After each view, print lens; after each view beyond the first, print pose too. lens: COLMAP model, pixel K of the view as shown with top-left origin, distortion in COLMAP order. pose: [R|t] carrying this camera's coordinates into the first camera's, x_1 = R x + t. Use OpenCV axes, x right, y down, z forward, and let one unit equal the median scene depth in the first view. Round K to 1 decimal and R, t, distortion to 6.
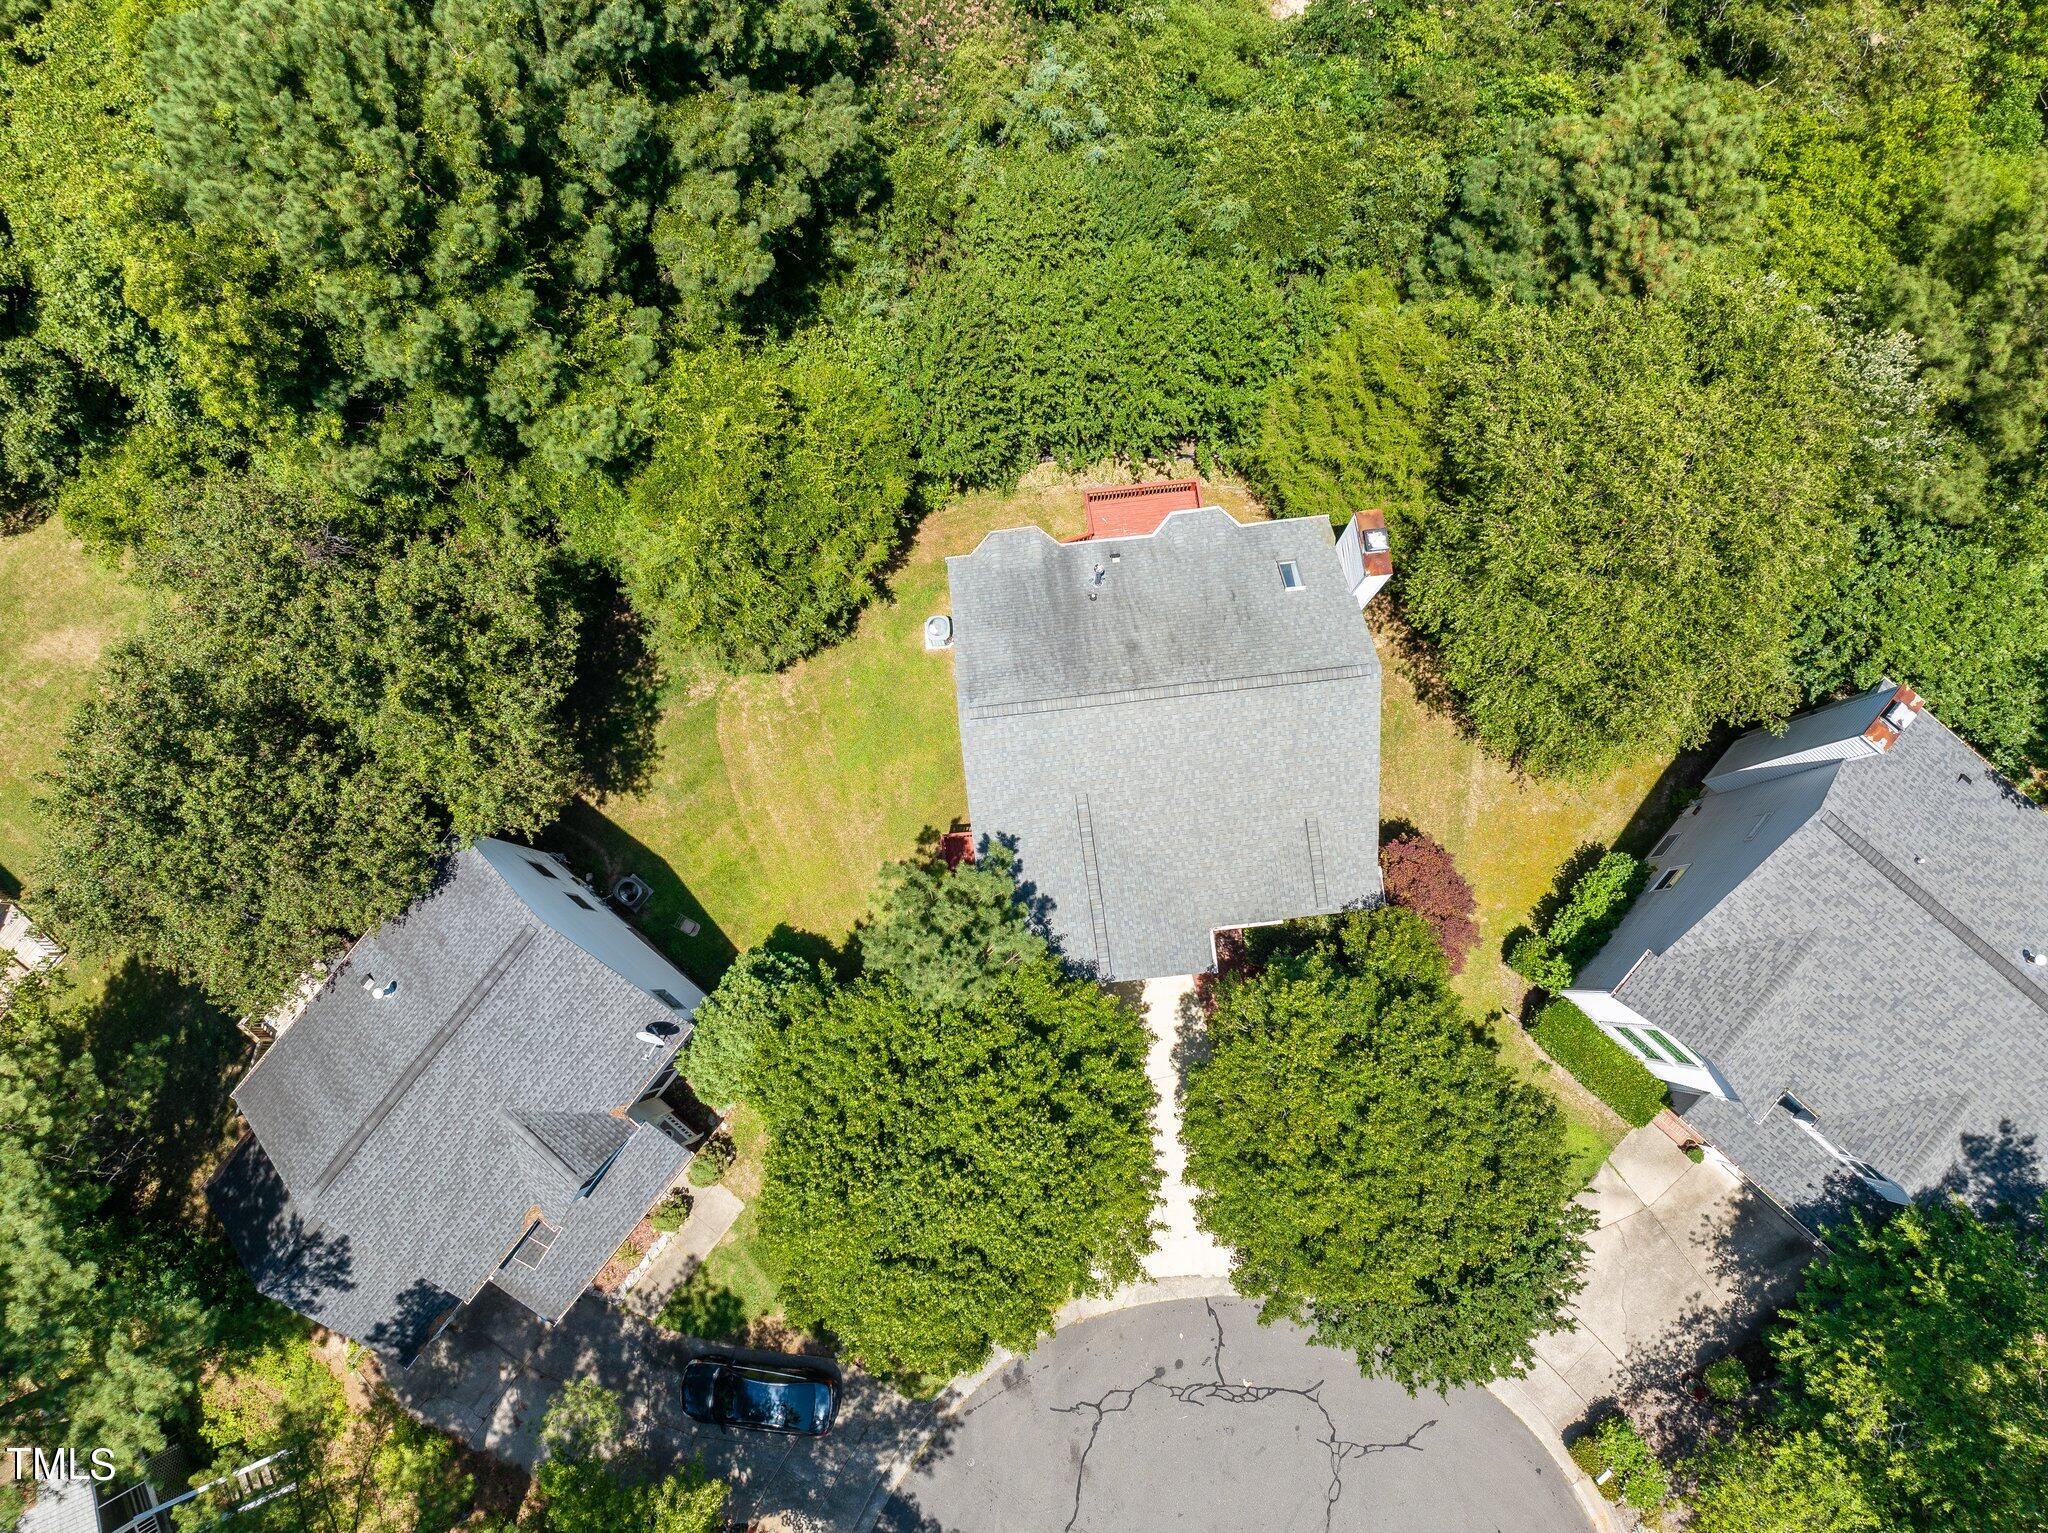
lens RADIAL K [[1448.9, 0, 1021.5], [0, 1448.9, 776.7], [0, 0, 1]] dist [-0.049120, 0.008640]
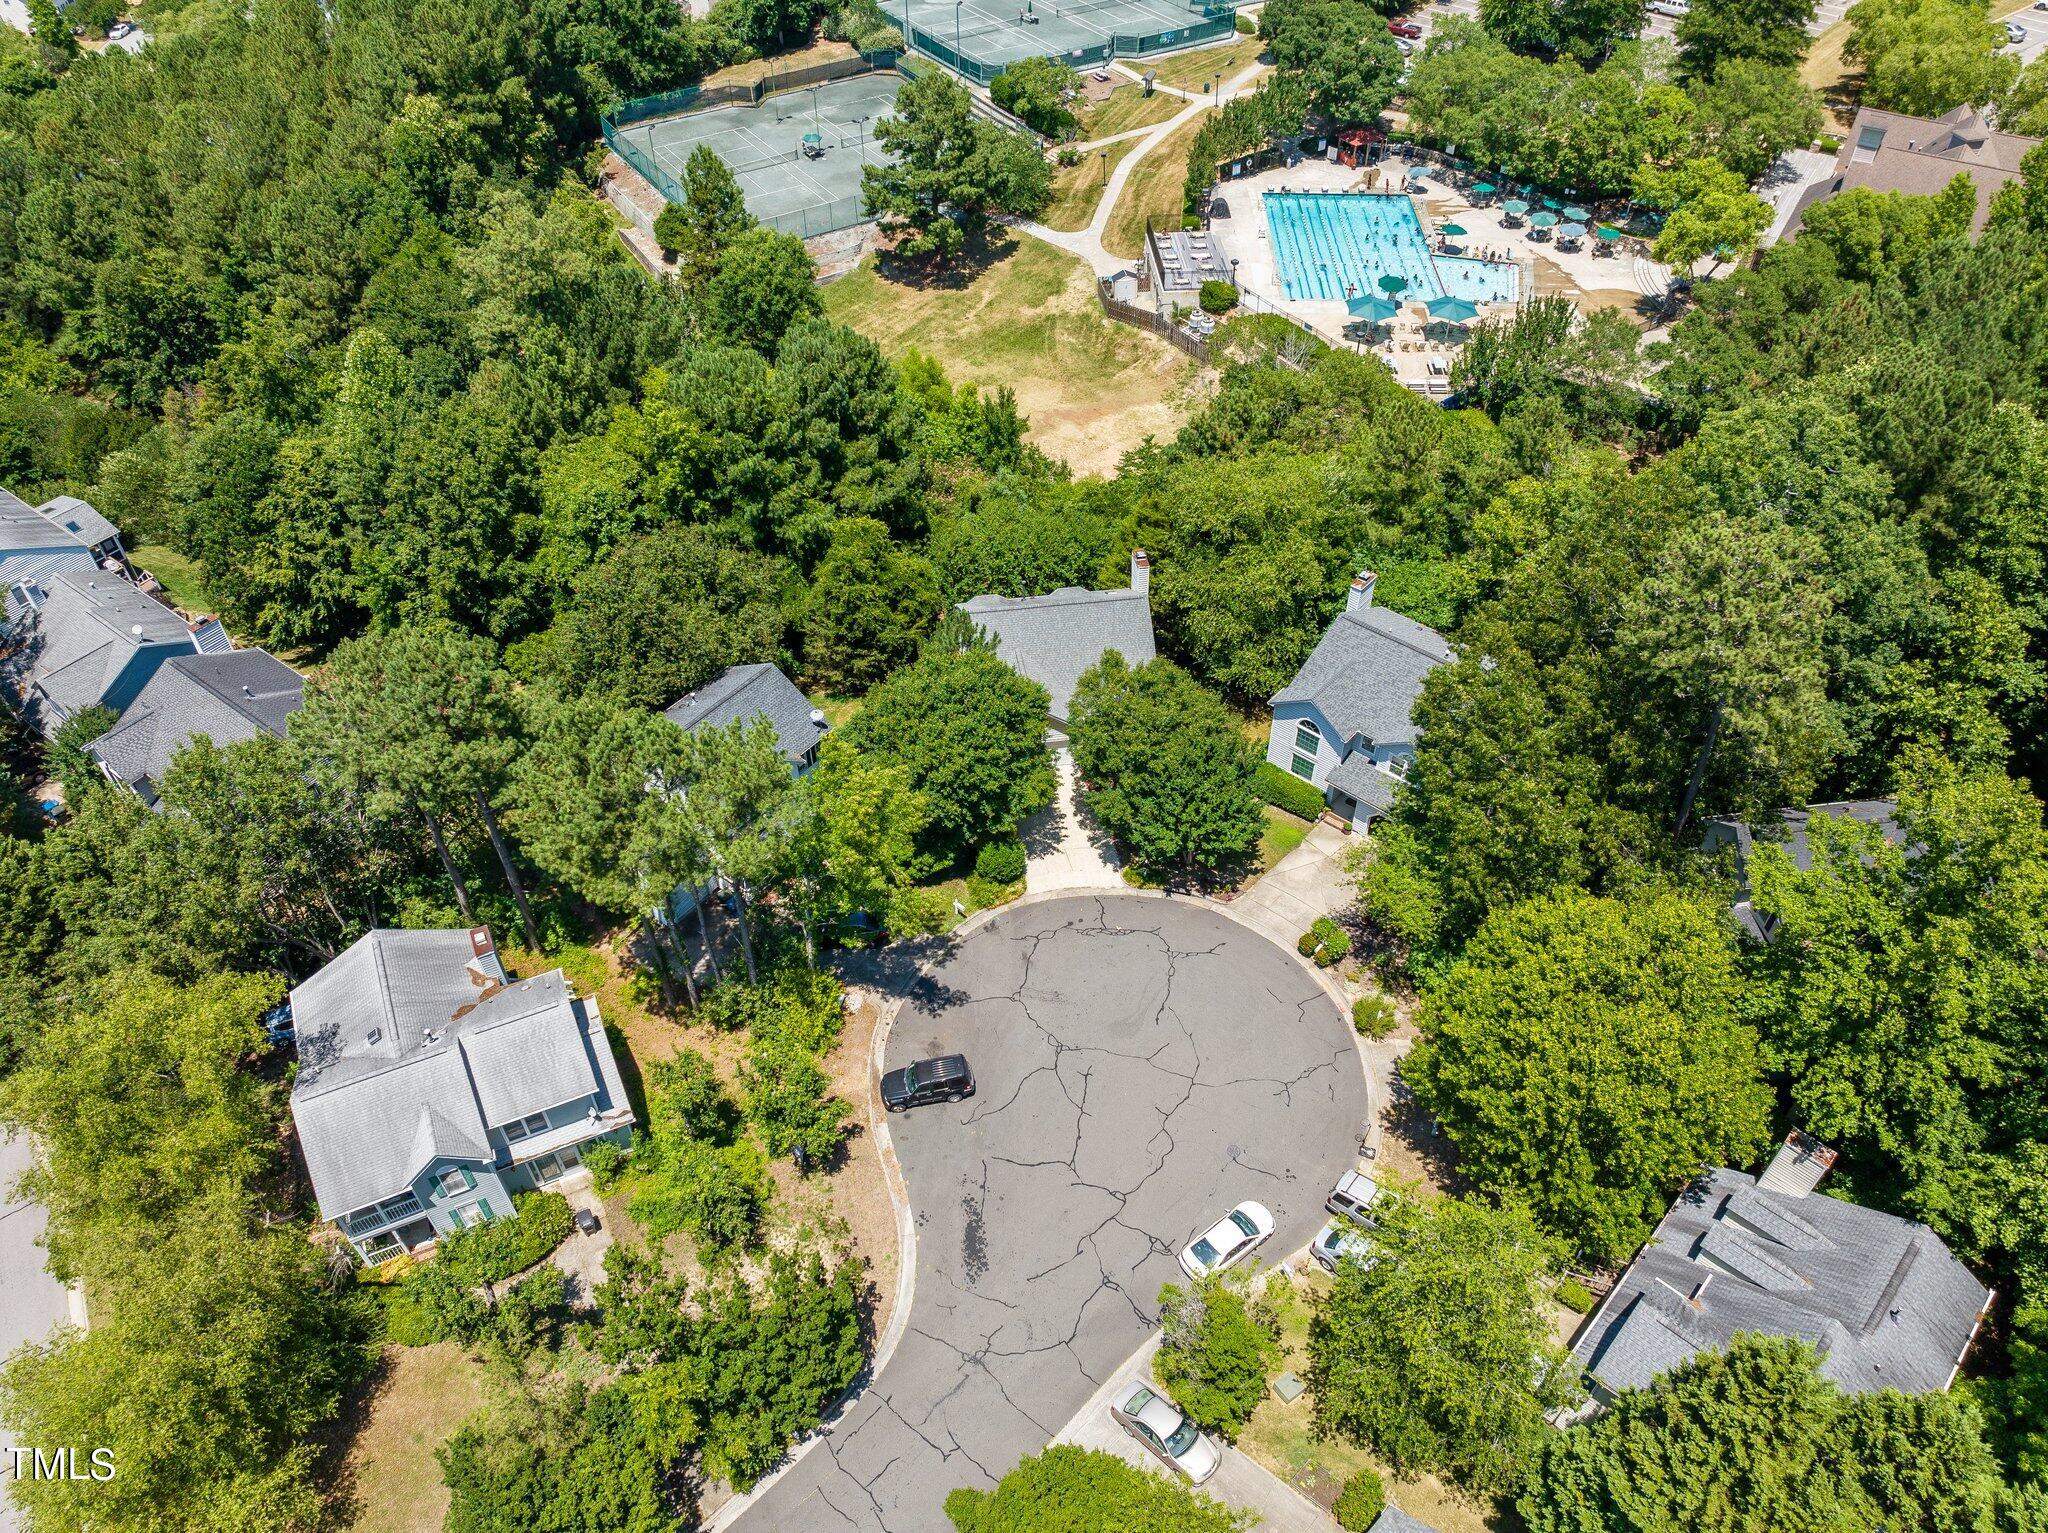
lens RADIAL K [[1441.9, 0, 1025.7], [0, 1441.9, 798.5], [0, 0, 1]] dist [-0.040589, 0.007739]
pose [[0.999671, -0.018514, 0.017728, 0.010053], [0.025479, 0.793357, -0.608223, 1.403872], [-0.002804, 0.608474, 0.793568, -0.546848]]
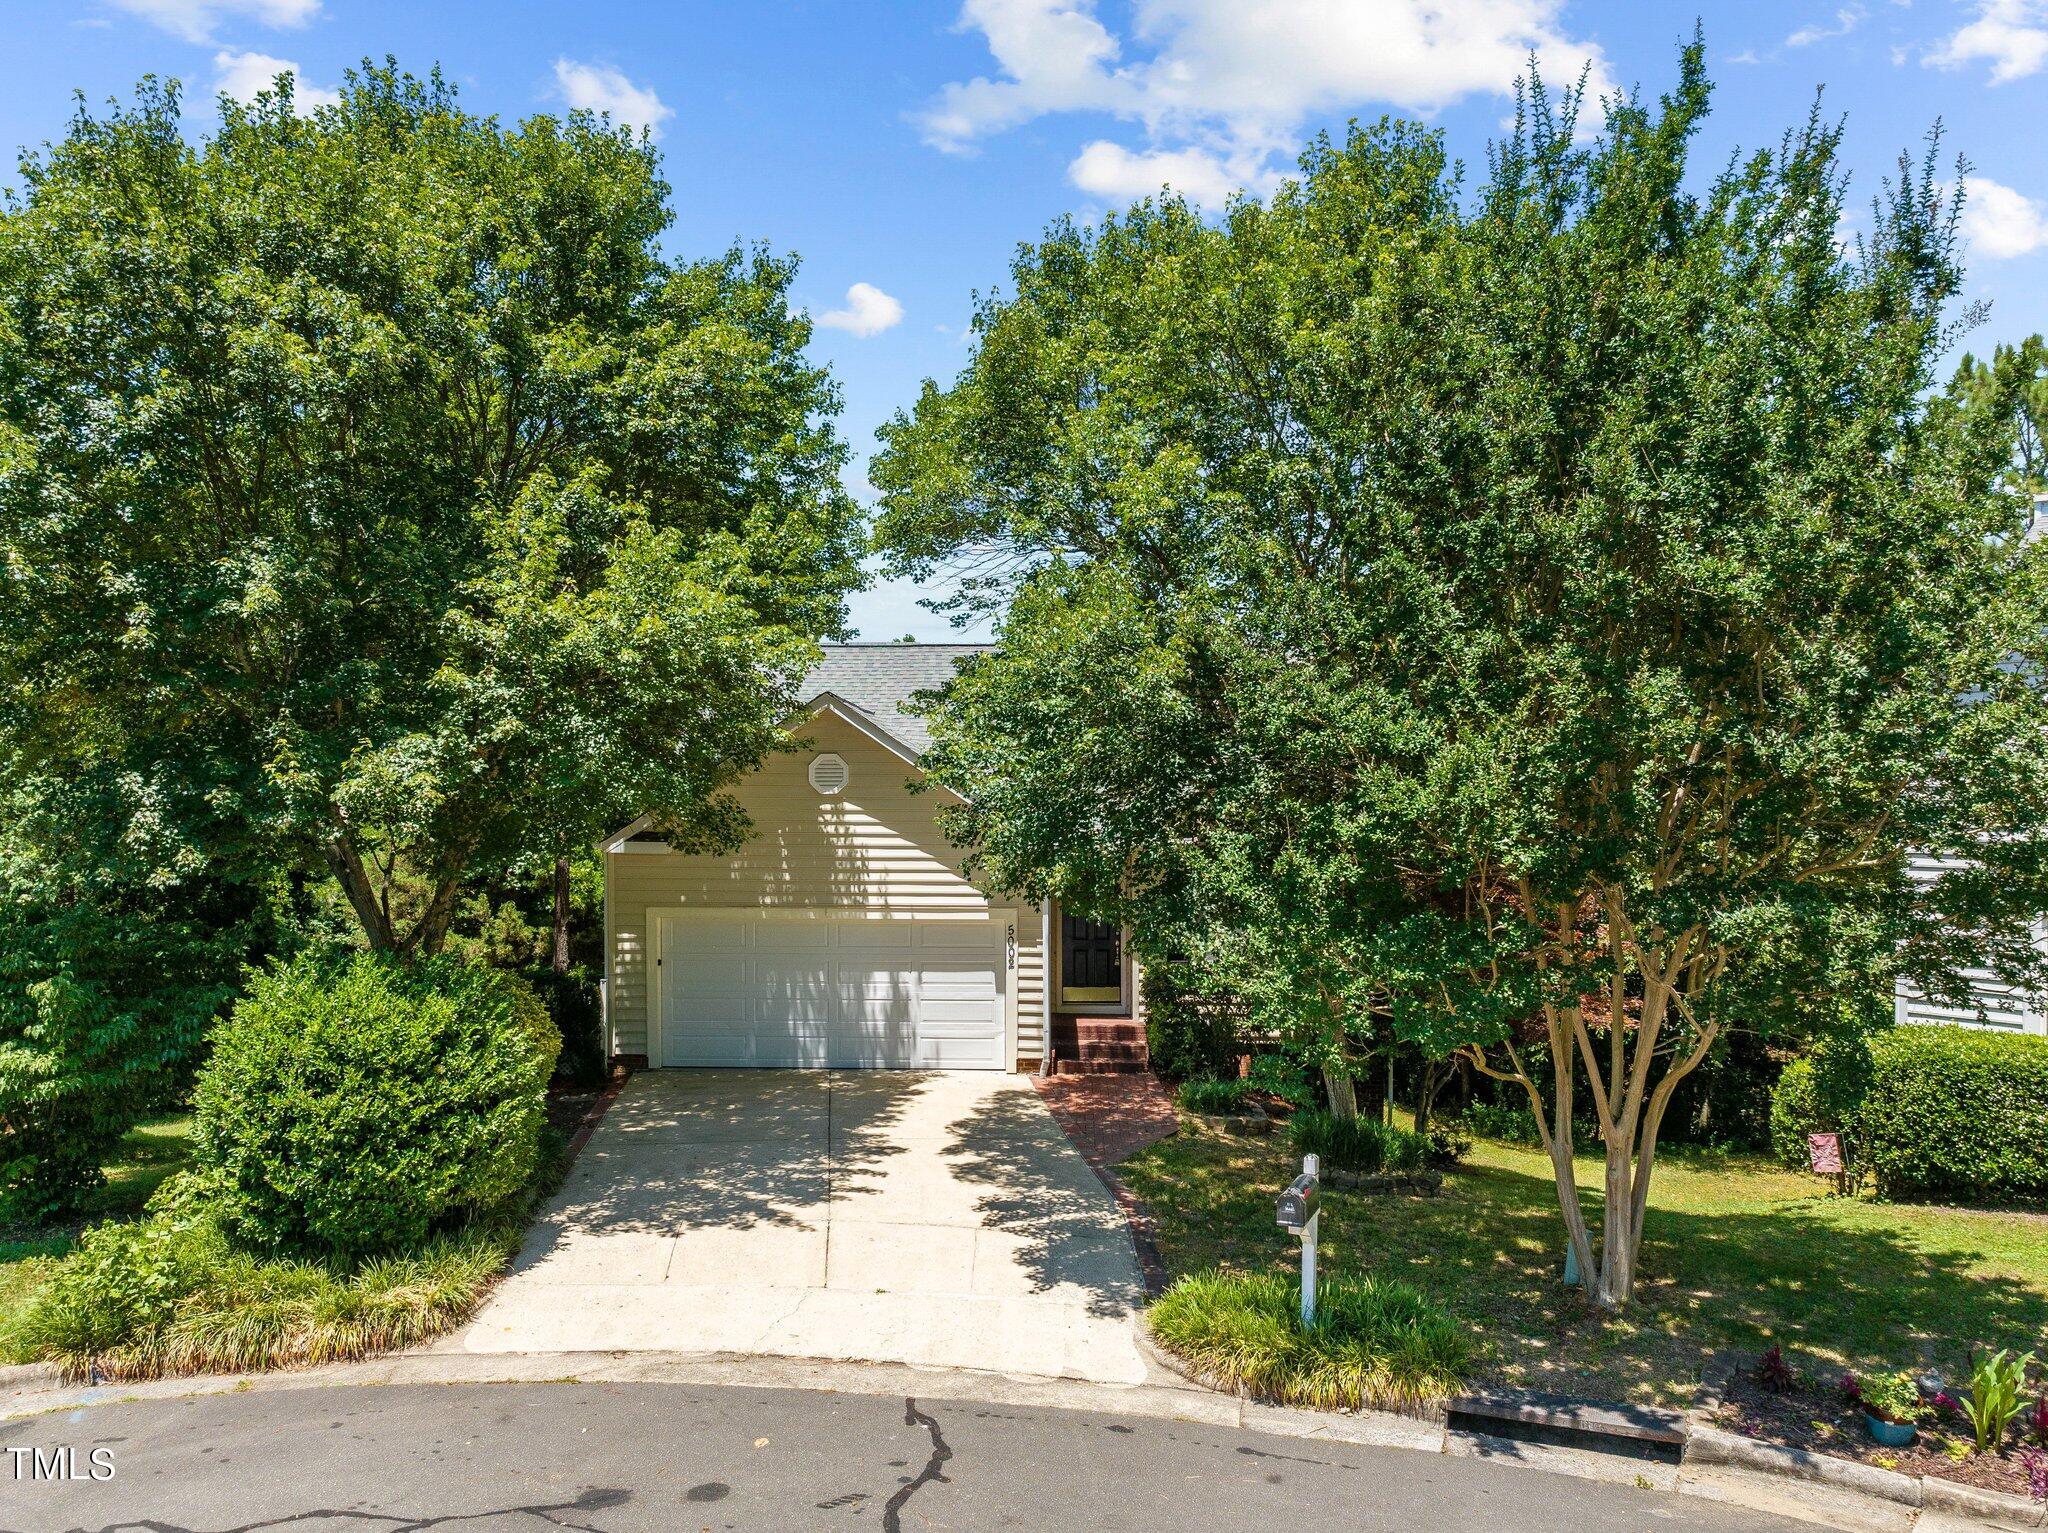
lens RADIAL K [[1460.3, 0, 1023.6], [0, 1460.3, 759.1], [0, 0, 1]] dist [-0.024219, -0.011895]
pose [[0.991593, 0.005317, -0.129284, 0.180531], [-0.129079, 0.110227, -0.985489, 0.596416], [0.009011, 0.993892, 0.109987, 0.880122]]
